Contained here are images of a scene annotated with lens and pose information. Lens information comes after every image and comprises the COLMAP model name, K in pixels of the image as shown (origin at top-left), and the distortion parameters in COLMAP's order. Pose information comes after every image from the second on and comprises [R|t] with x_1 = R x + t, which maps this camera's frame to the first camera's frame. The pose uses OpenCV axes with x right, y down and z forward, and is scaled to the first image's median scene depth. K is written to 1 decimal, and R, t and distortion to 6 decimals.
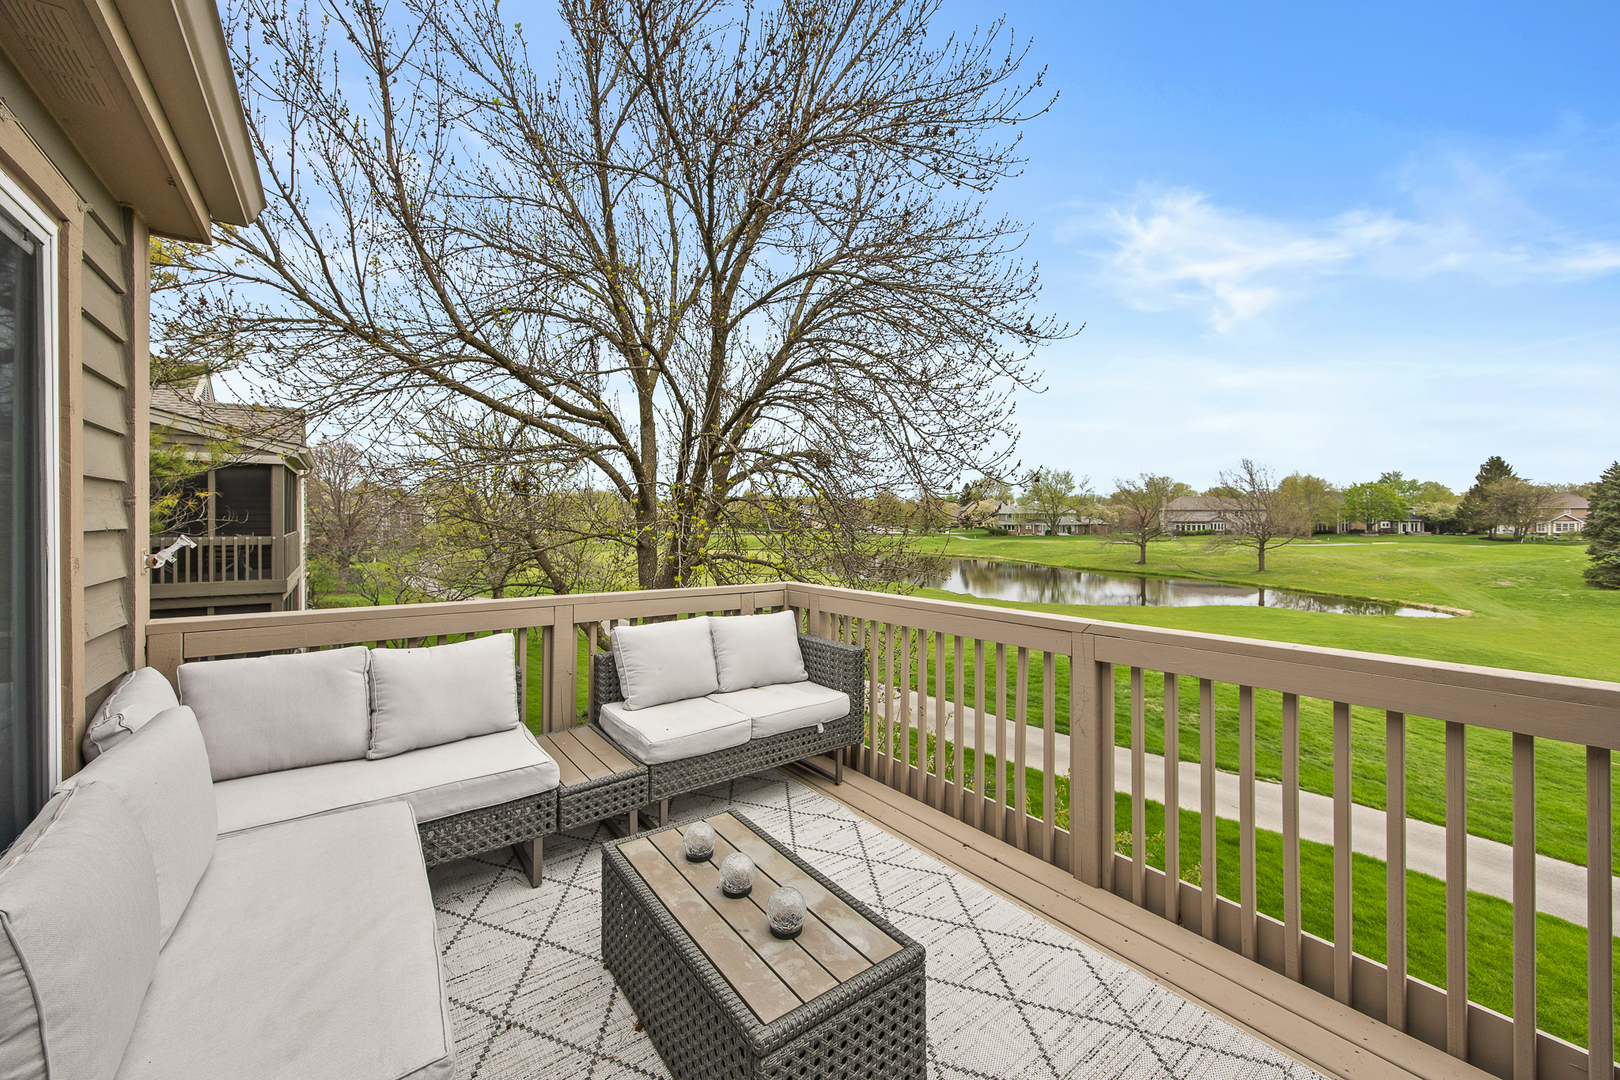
lens RADIAL K [[631.6, 0, 807.9], [0, 631.6, 513.6], [0, 0, 1]] dist [-0.002756, 0.000043]
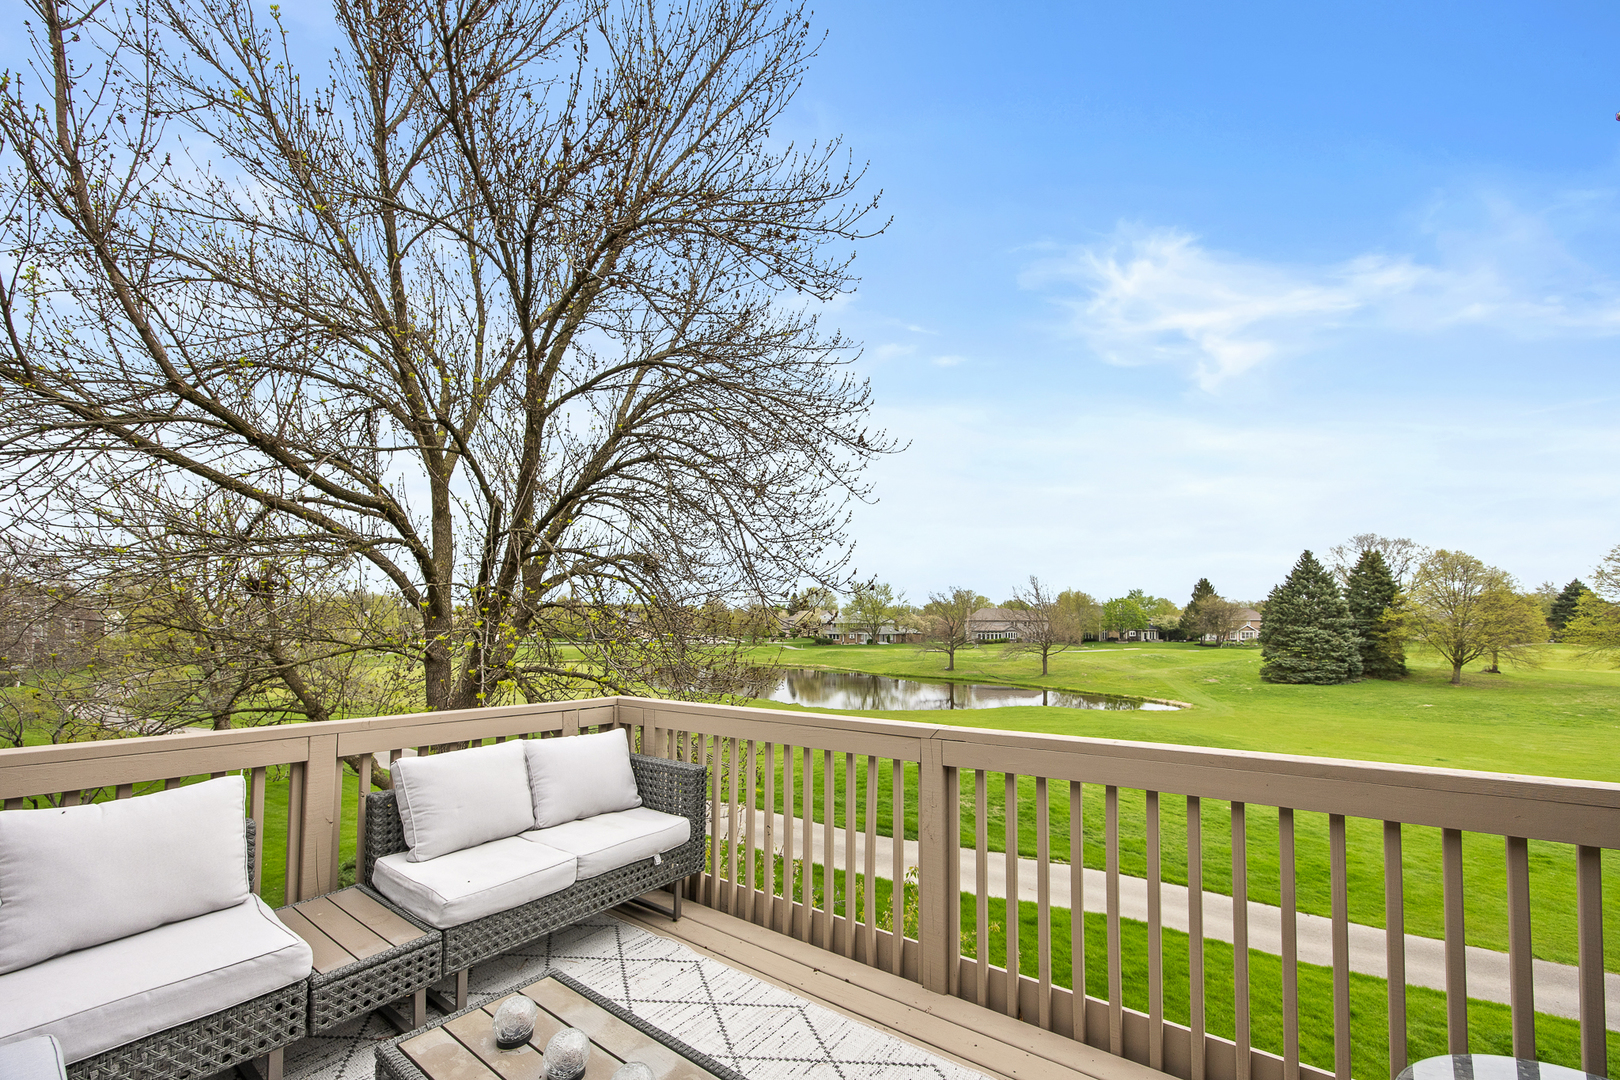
lens RADIAL K [[631.6, 0, 807.2], [0, 631.6, 605.4], [0, 0, 1]] dist [-0.002756, 0.000043]
pose [[0.958717, 0.010690, 0.284162, -0.023919], [-0.001778, 0.999499, -0.031599, 0.006063], [-0.284358, 0.029789, 0.958255, 0.051422]]
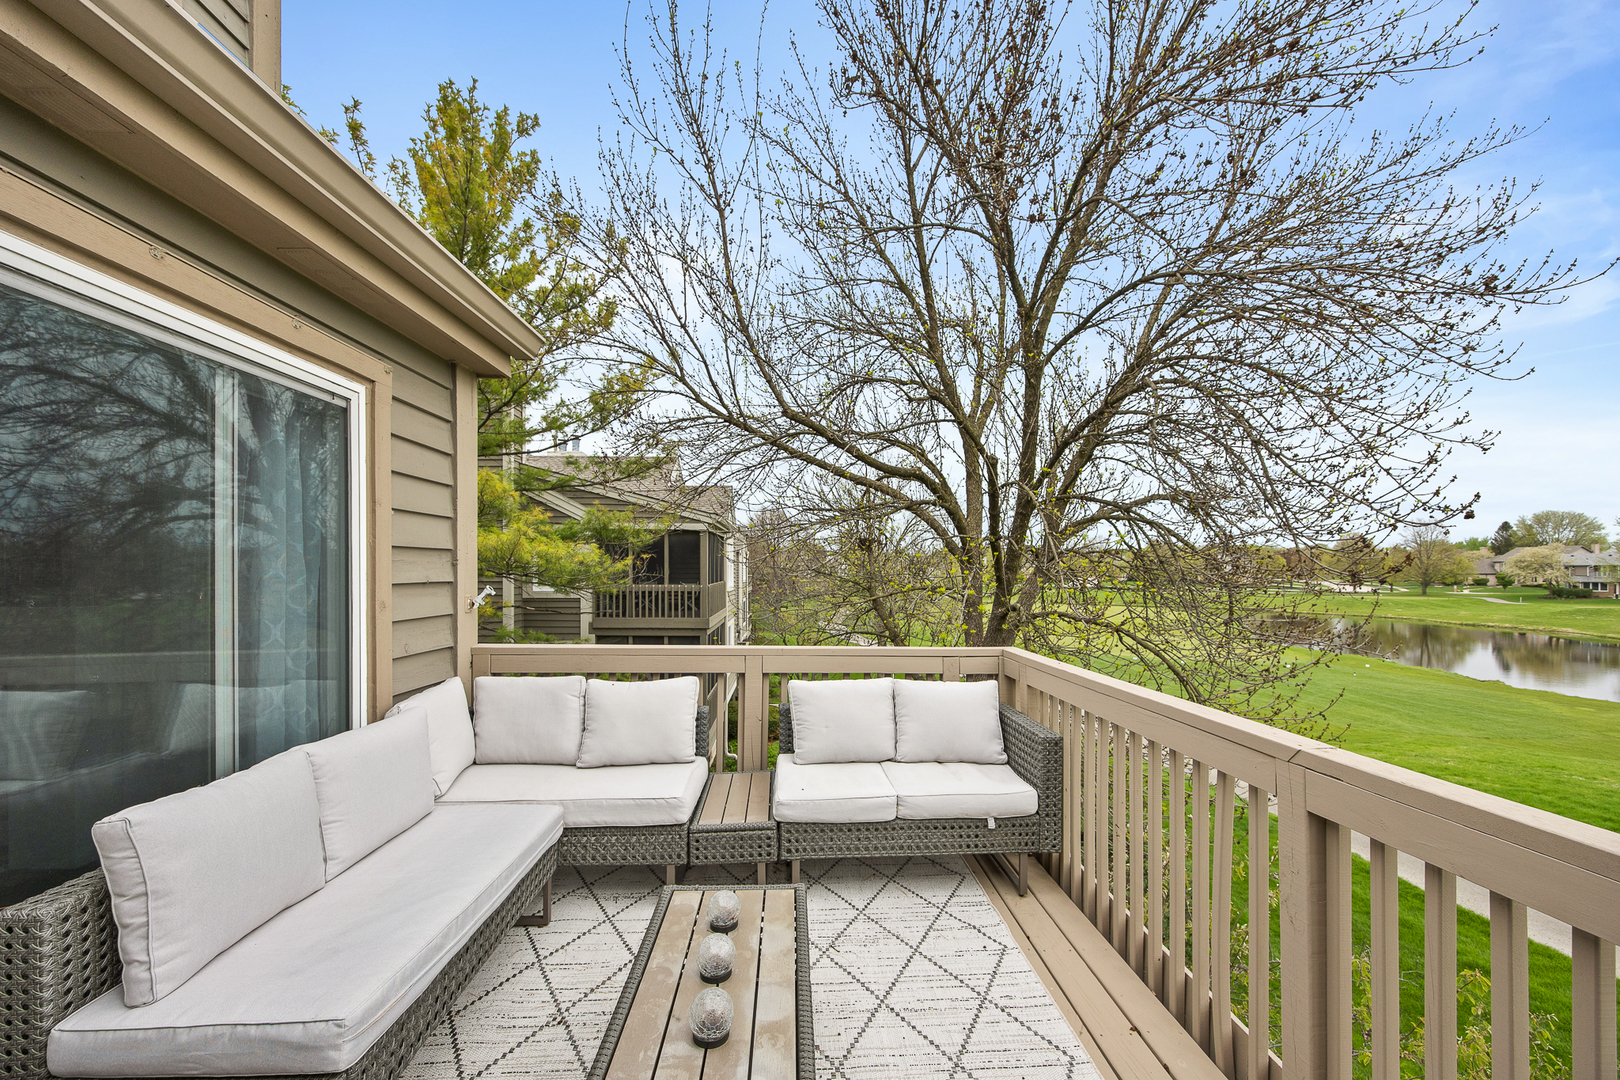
lens RADIAL K [[631.6, 0, 854.5], [0, 631.6, 563.3], [0, 0, 1]] dist [-0.002756, 0.000043]
pose [[0.832957, -0.004394, -0.553320, 0.237838], [0.002269, 0.999987, -0.004525, -0.004003], [0.553333, 0.002514, 0.832956, 0.134926]]
